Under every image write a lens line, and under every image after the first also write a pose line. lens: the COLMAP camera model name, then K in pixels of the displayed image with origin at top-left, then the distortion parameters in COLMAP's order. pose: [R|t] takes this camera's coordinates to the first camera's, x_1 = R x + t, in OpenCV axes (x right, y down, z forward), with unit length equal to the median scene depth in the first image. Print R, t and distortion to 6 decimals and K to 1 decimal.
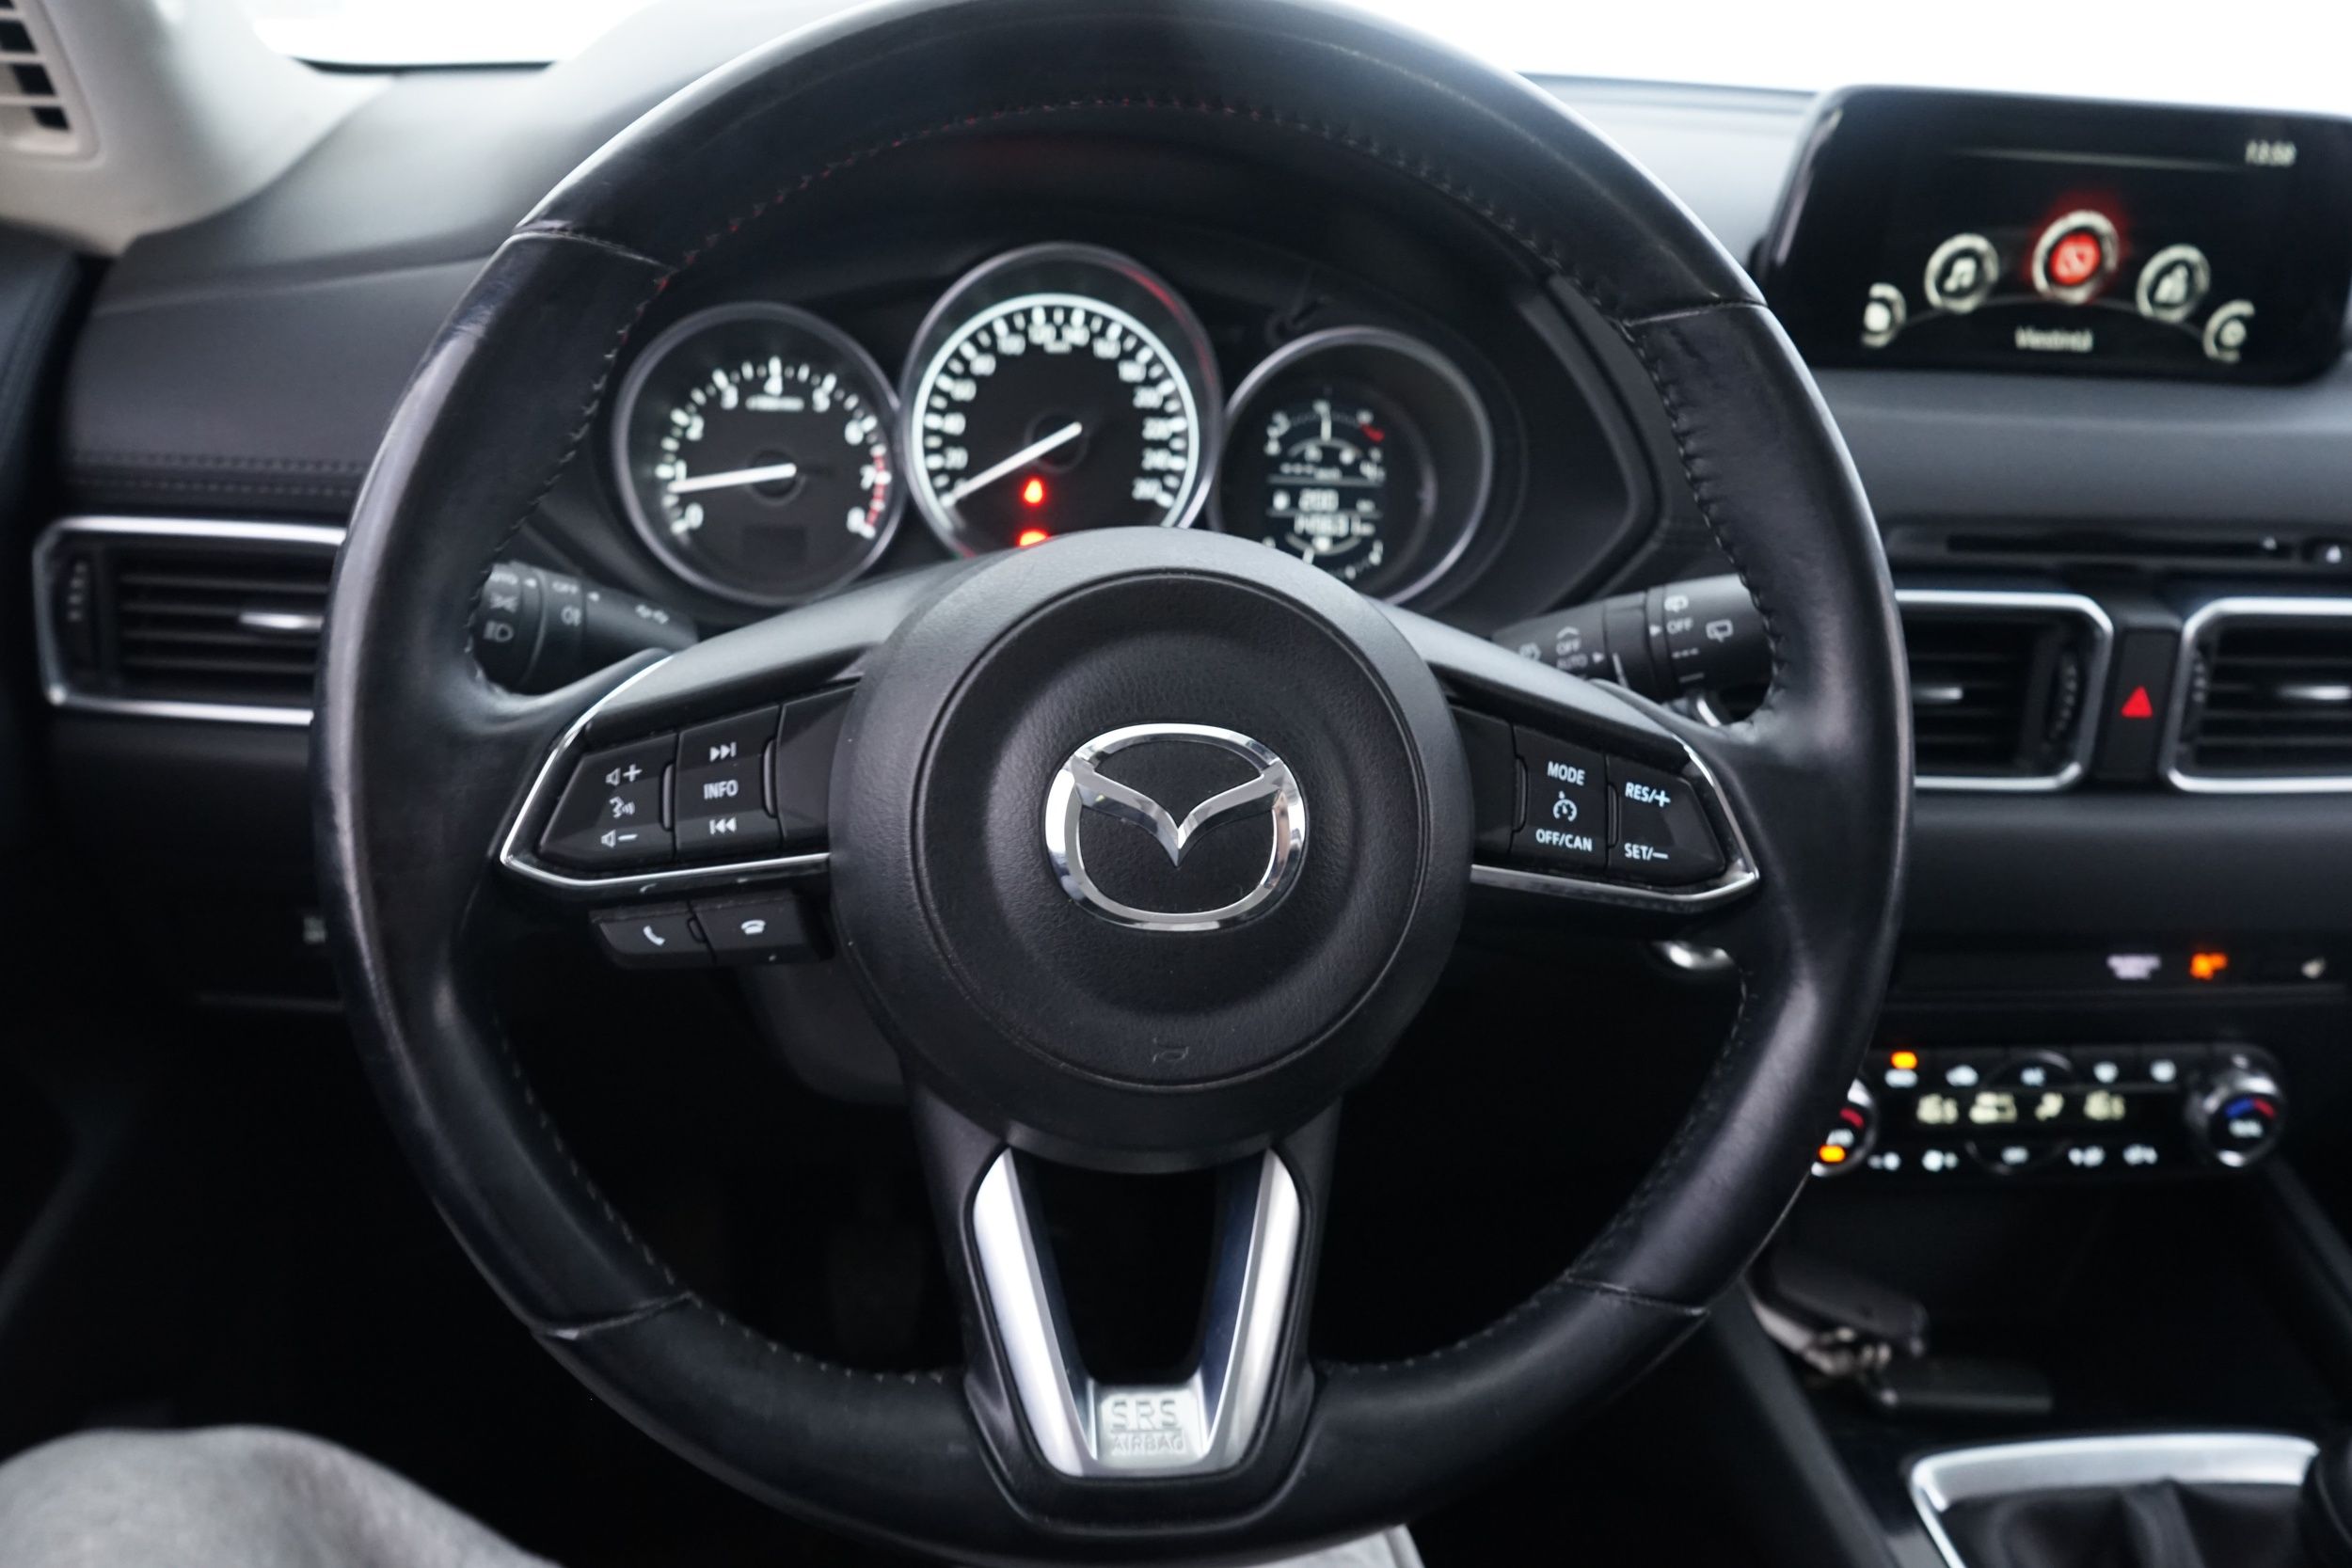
lens RADIAL K [[1903.1, 0, 1176.0], [0, 1903.1, 784.0], [0, 0, 1]] dist [-0.022629, 0.035831]
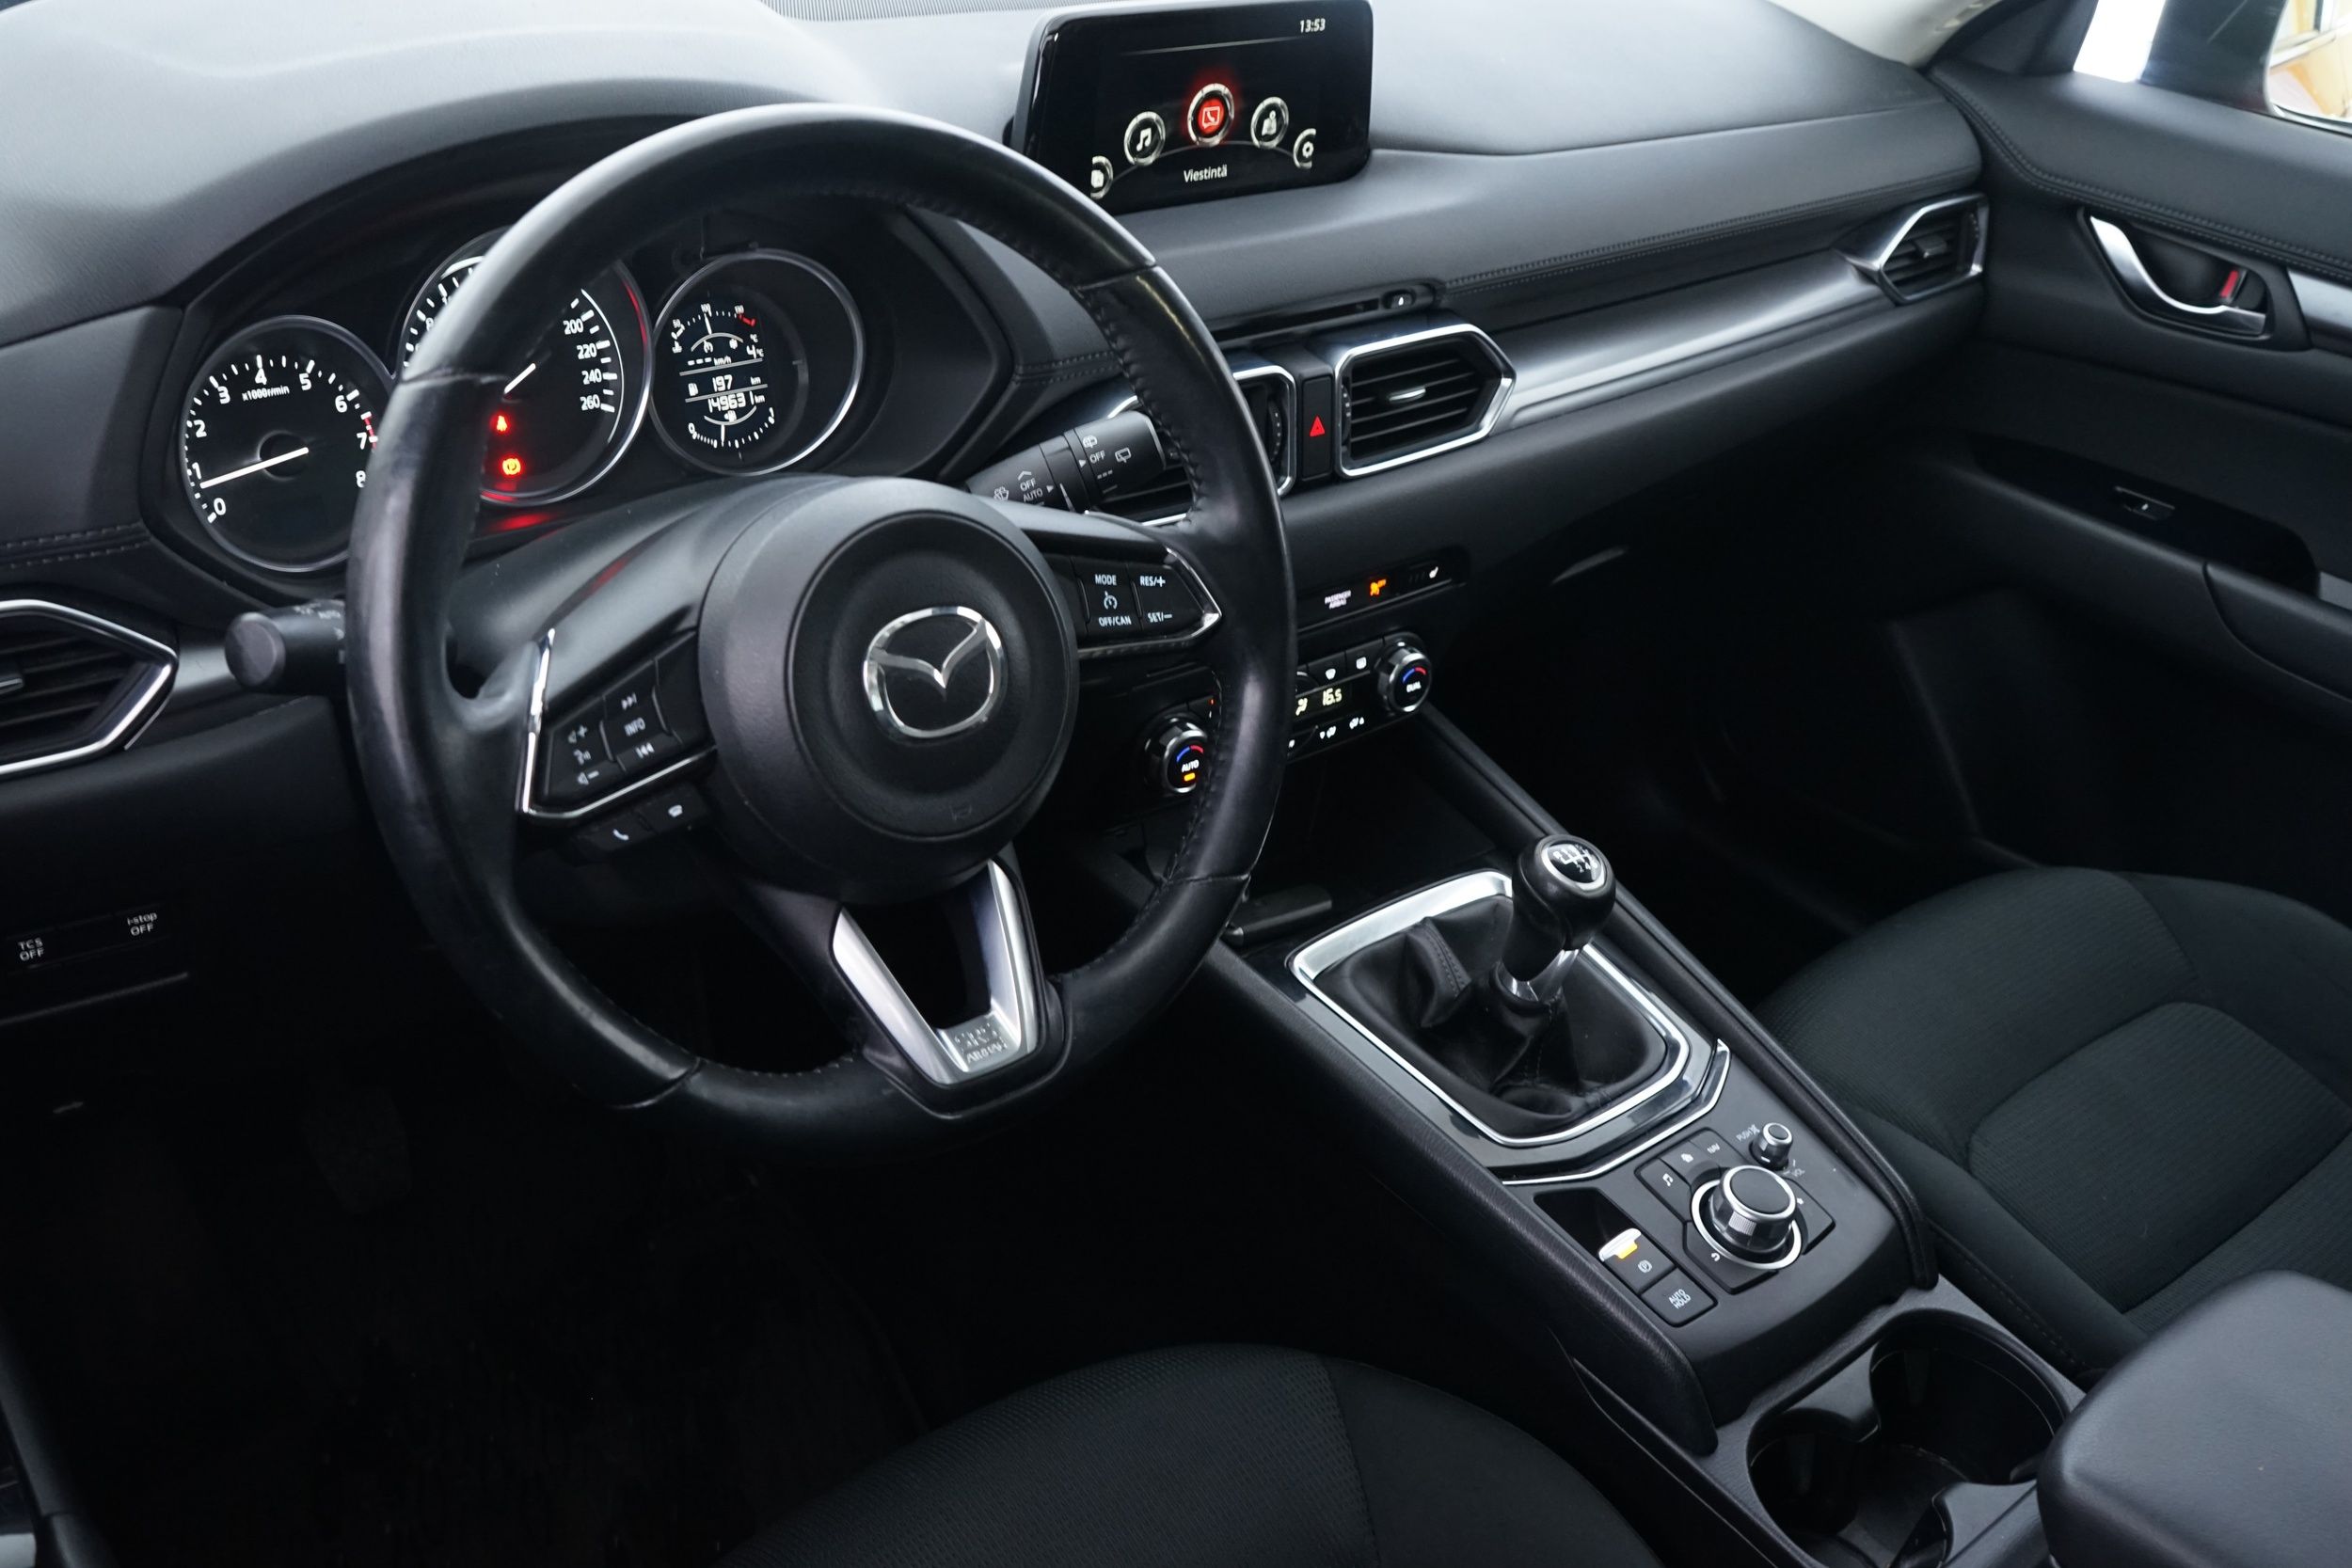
lens RADIAL K [[2076.4, 0, 1176.0], [0, 2076.4, 784.0], [0, 0, 1]] dist [-0.000249, -0.004771]
pose [[0.849418, -0.272322, 0.452029, -0.374667], [0.201842, 0.959090, 0.198512, -0.113471], [-0.487595, -0.077381, 0.869634, -0.357970]]
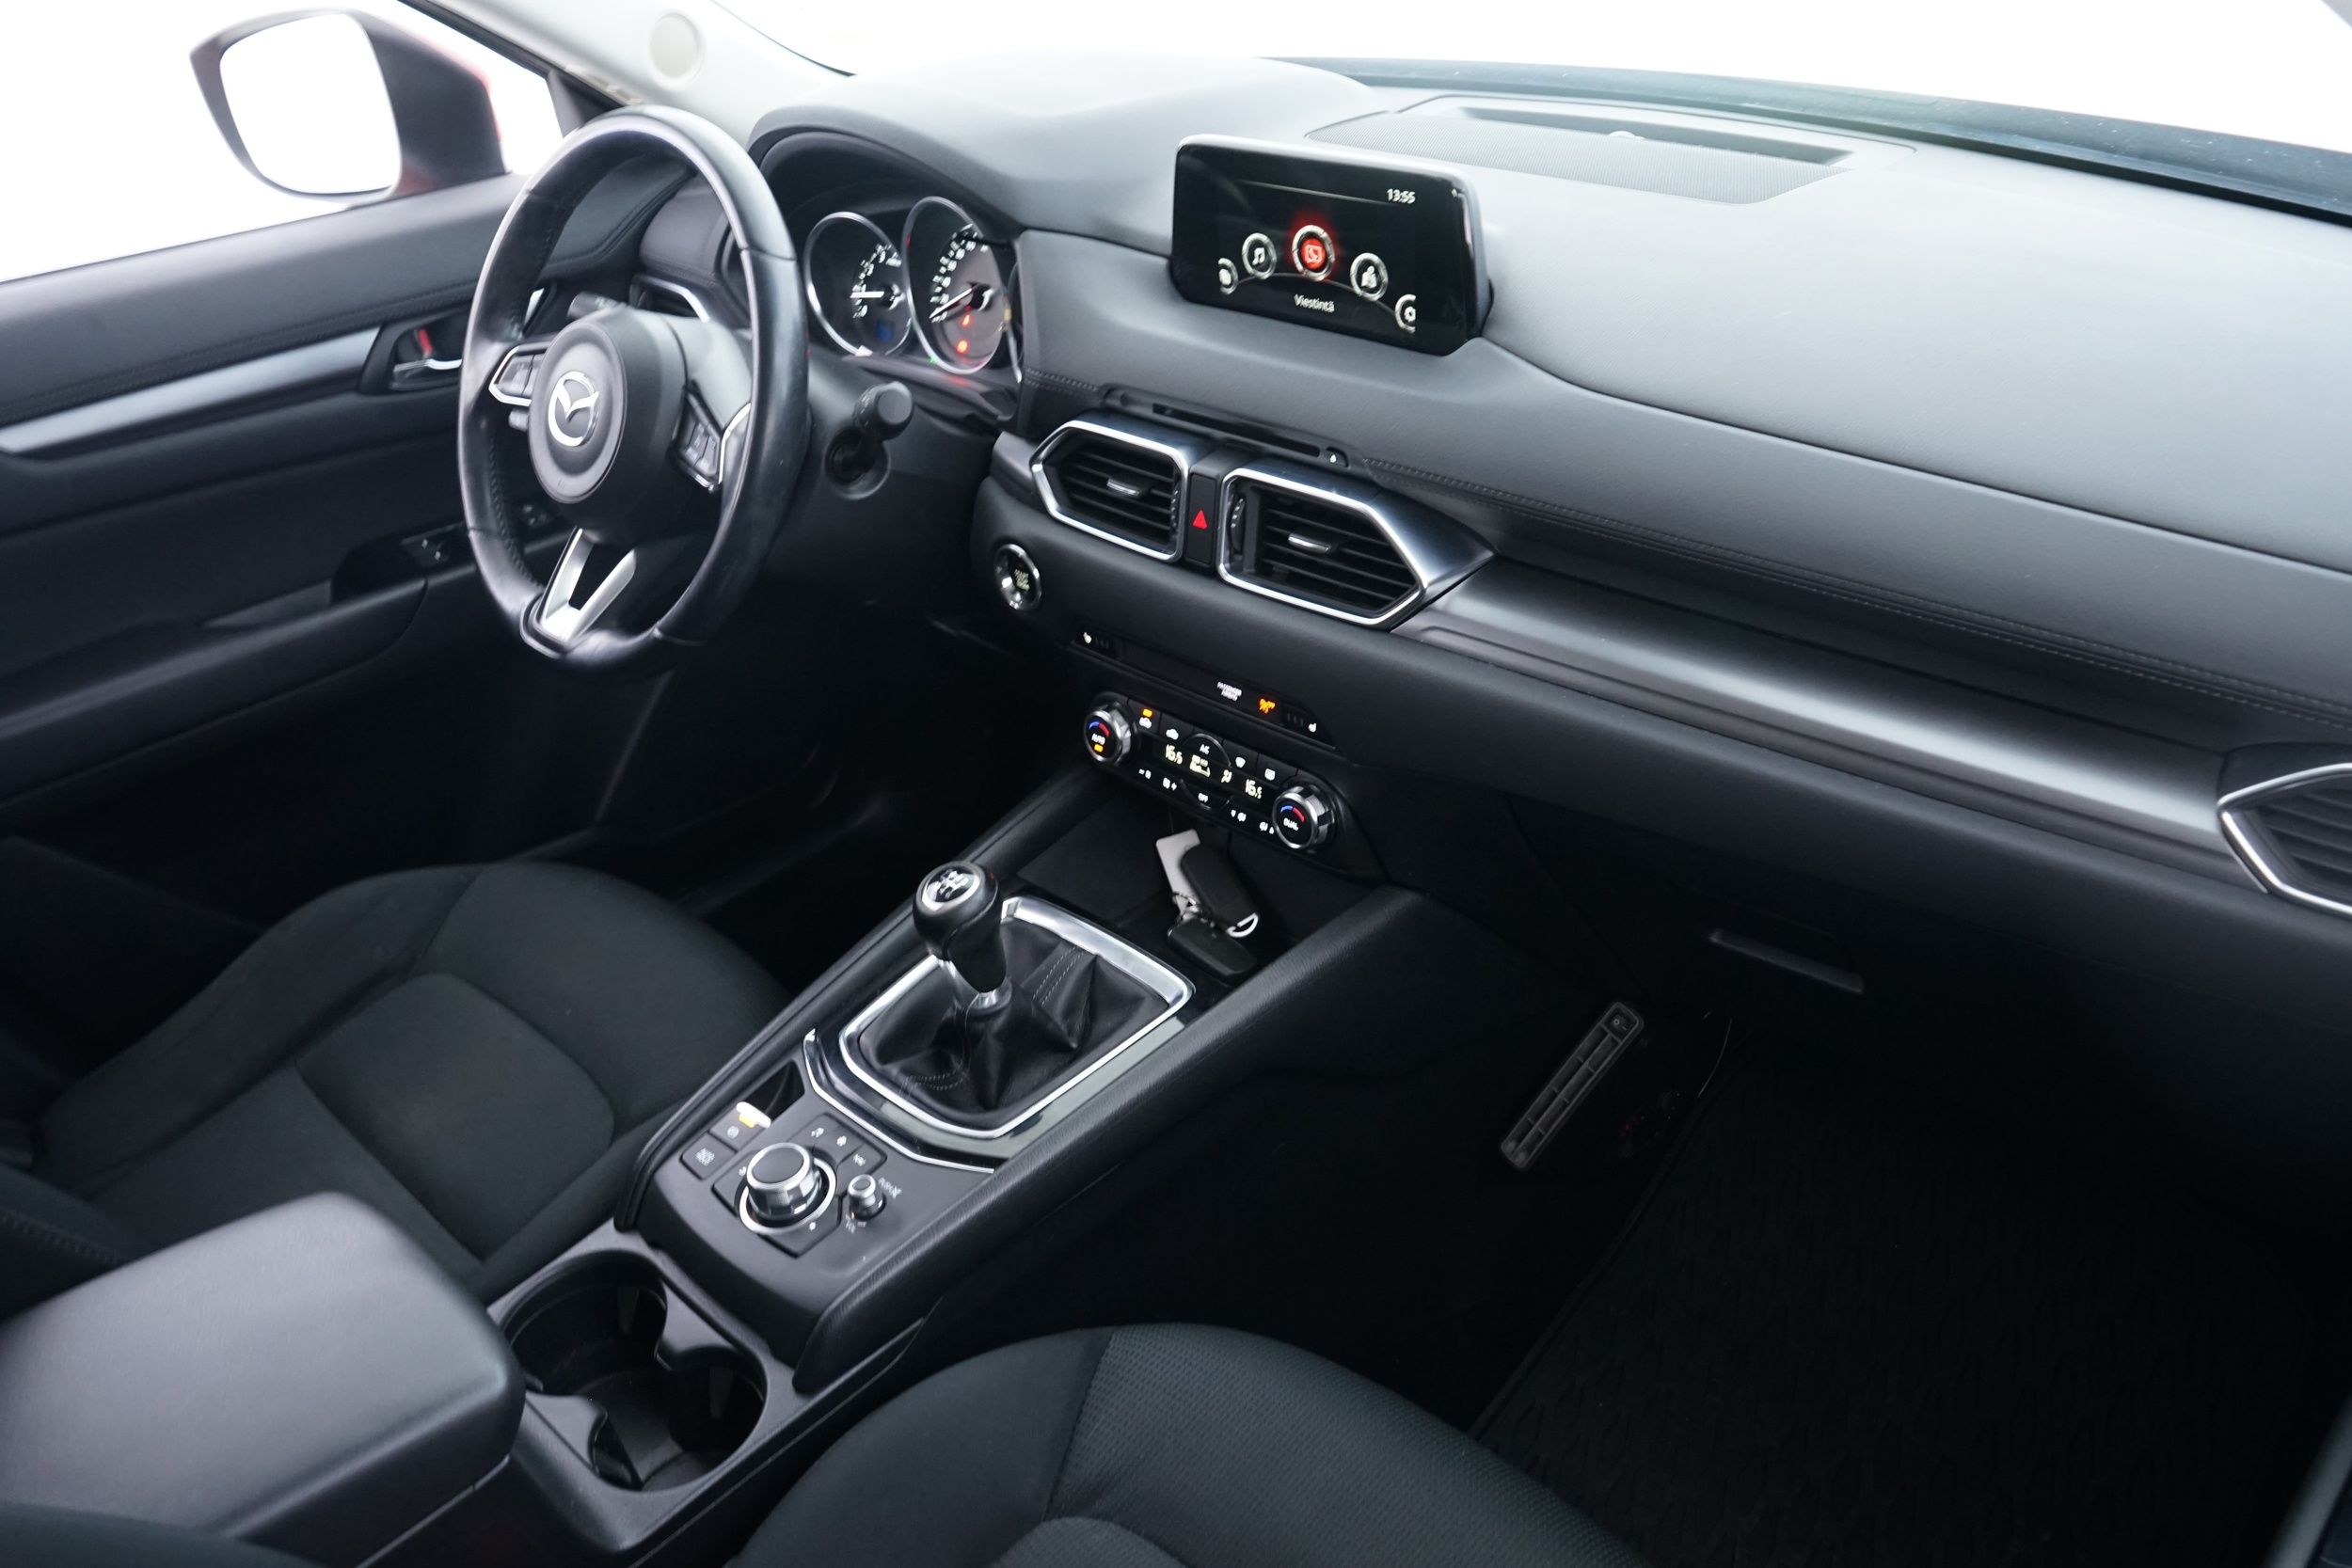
lens RADIAL K [[1903.1, 0, 1176.0], [0, 1903.1, 784.0], [0, 0, 1]] dist [-0.022629, 0.035831]
pose [[0.602061, 0.303816, -0.738389, 1.717914], [-0.246227, 0.950354, 0.190264, -0.128852], [0.759536, 0.067261, 0.646979, -0.088091]]
